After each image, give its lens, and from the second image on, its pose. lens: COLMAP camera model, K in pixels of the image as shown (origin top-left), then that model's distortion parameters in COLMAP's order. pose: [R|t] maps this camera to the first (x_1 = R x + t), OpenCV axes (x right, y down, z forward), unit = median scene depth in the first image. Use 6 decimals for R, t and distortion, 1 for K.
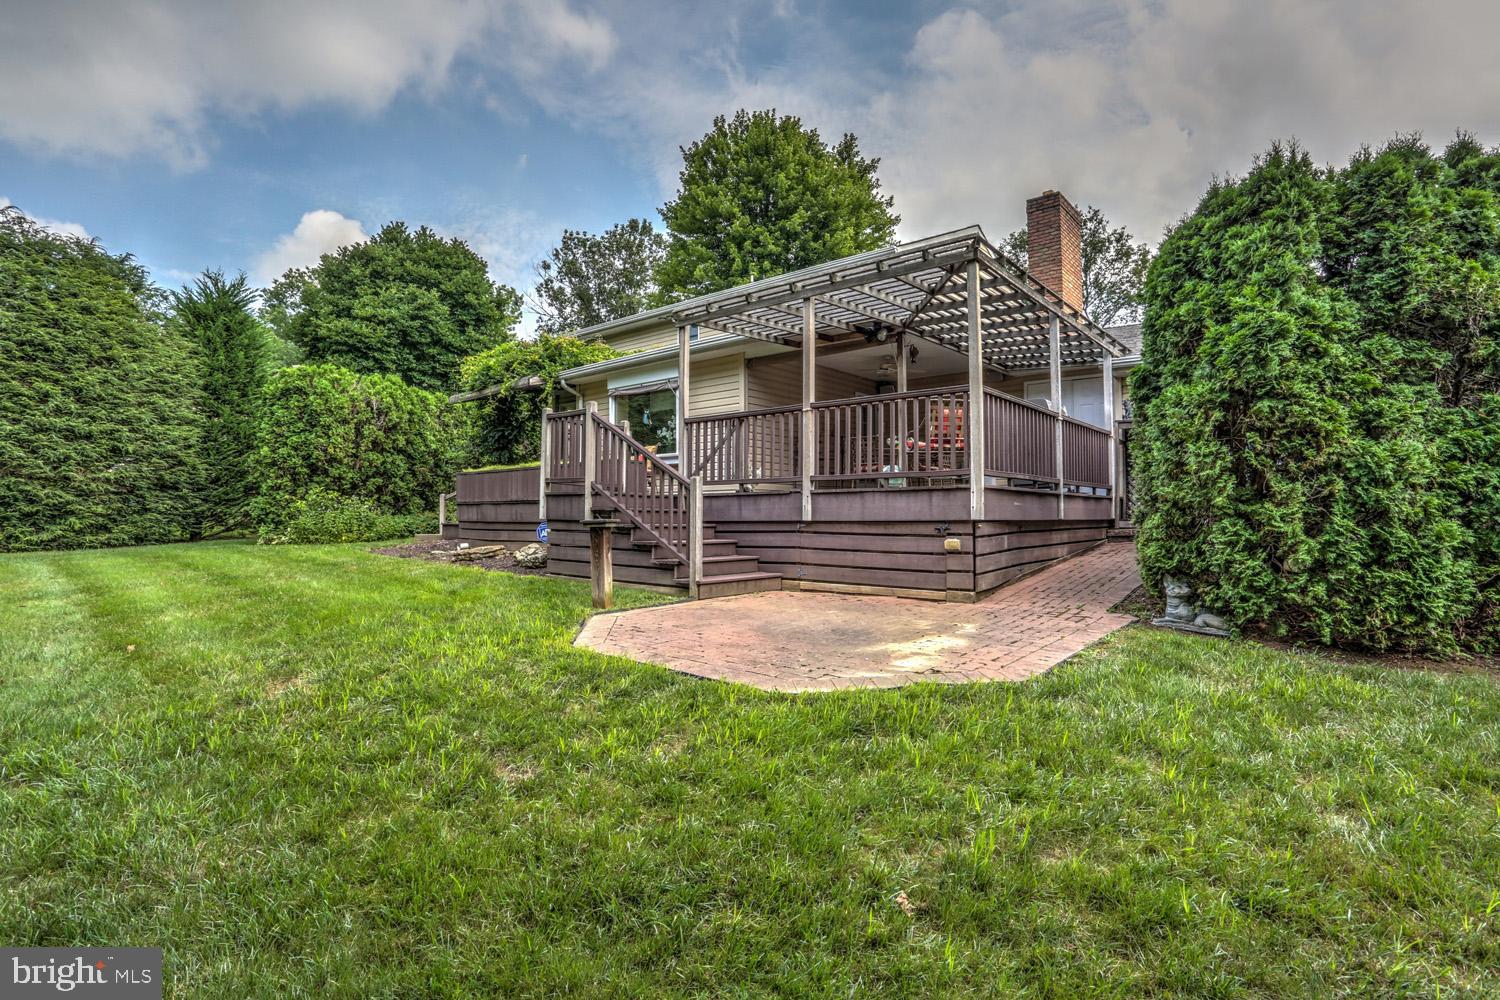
lens RADIAL K [[735.8, 0, 733.9], [0, 735.8, 504.3], [0, 0, 1]] dist [-0.049692, 0.016787]
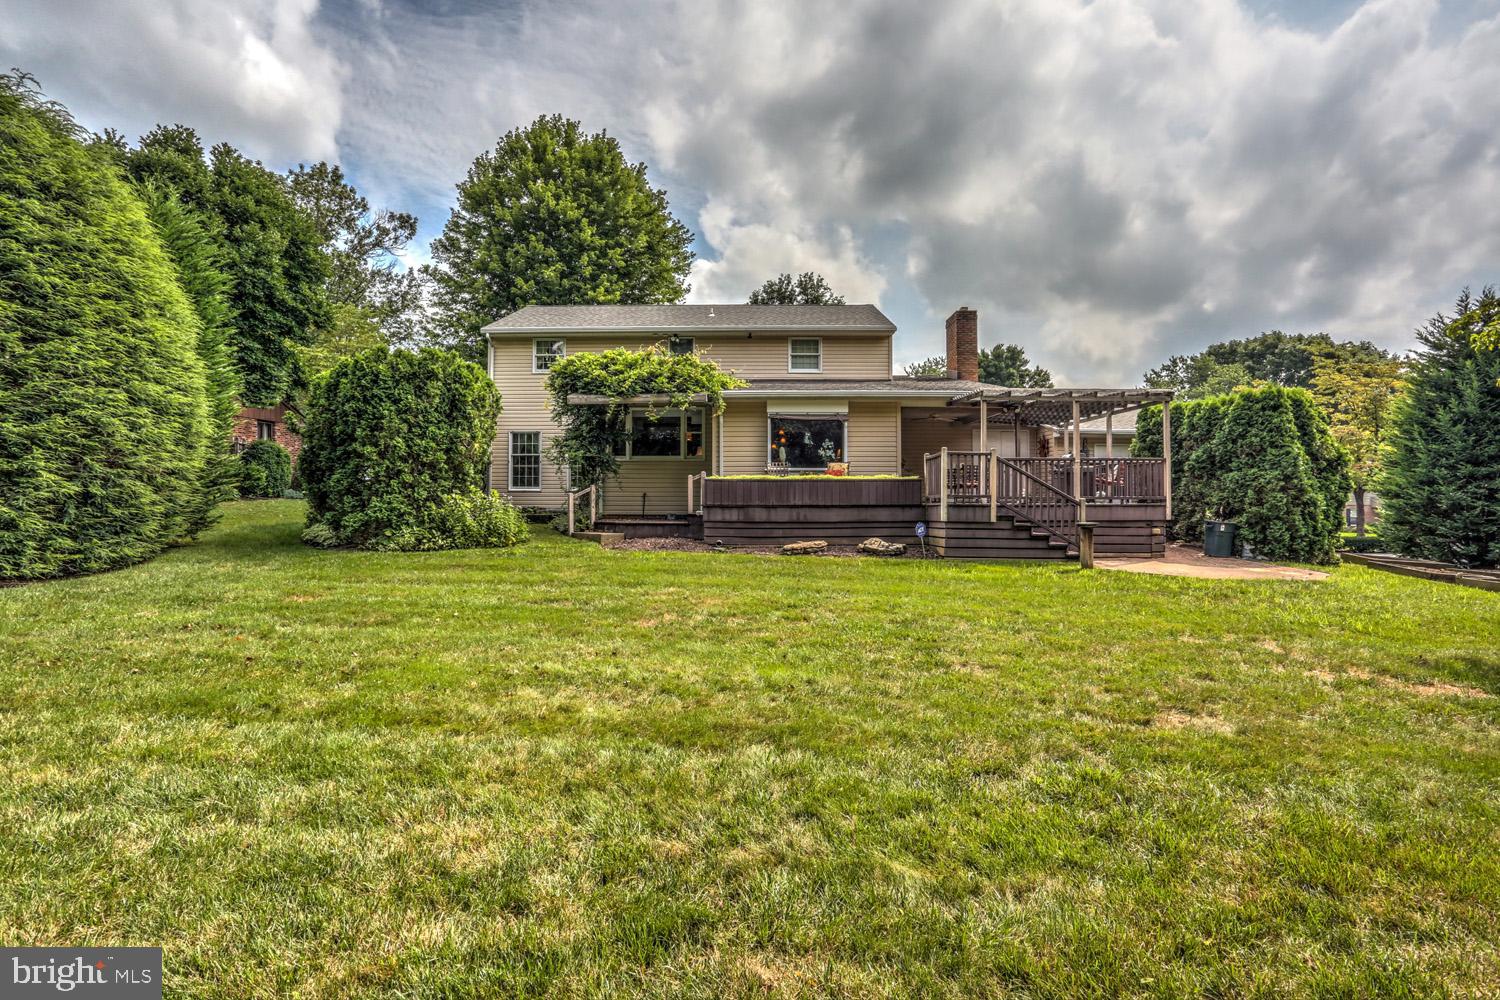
lens RADIAL K [[735.8, 0, 747.4], [0, 735.8, 489.8], [0, 0, 1]] dist [-0.049692, 0.016787]
pose [[0.776898, 0.011671, 0.629518, -0.944509], [-0.013364, 0.999909, -0.002045, -0.021949], [-0.629485, -0.006824, 0.776983, 0.054846]]
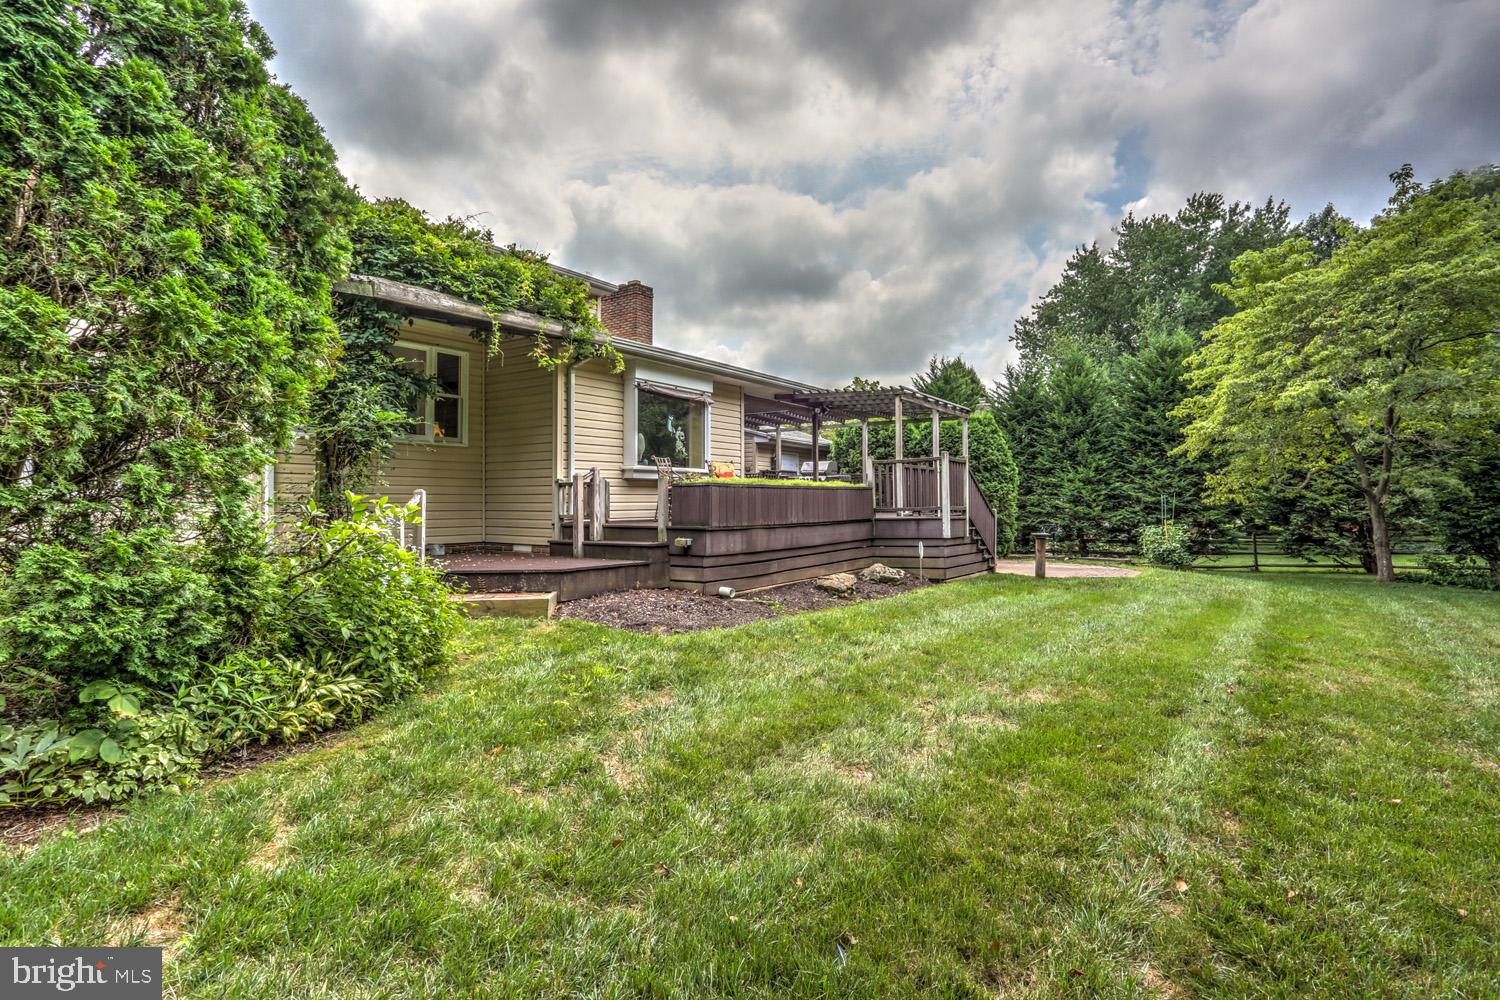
lens RADIAL K [[735.8, 0, 761.0], [0, 735.8, 493.6], [0, 0, 1]] dist [-0.049692, 0.016787]
pose [[-0.111304, 0.014612, 0.993679, -0.933009], [-0.006851, 0.999857, -0.015470, -0.020739], [-0.993763, -0.008529, -0.111188, 0.917293]]
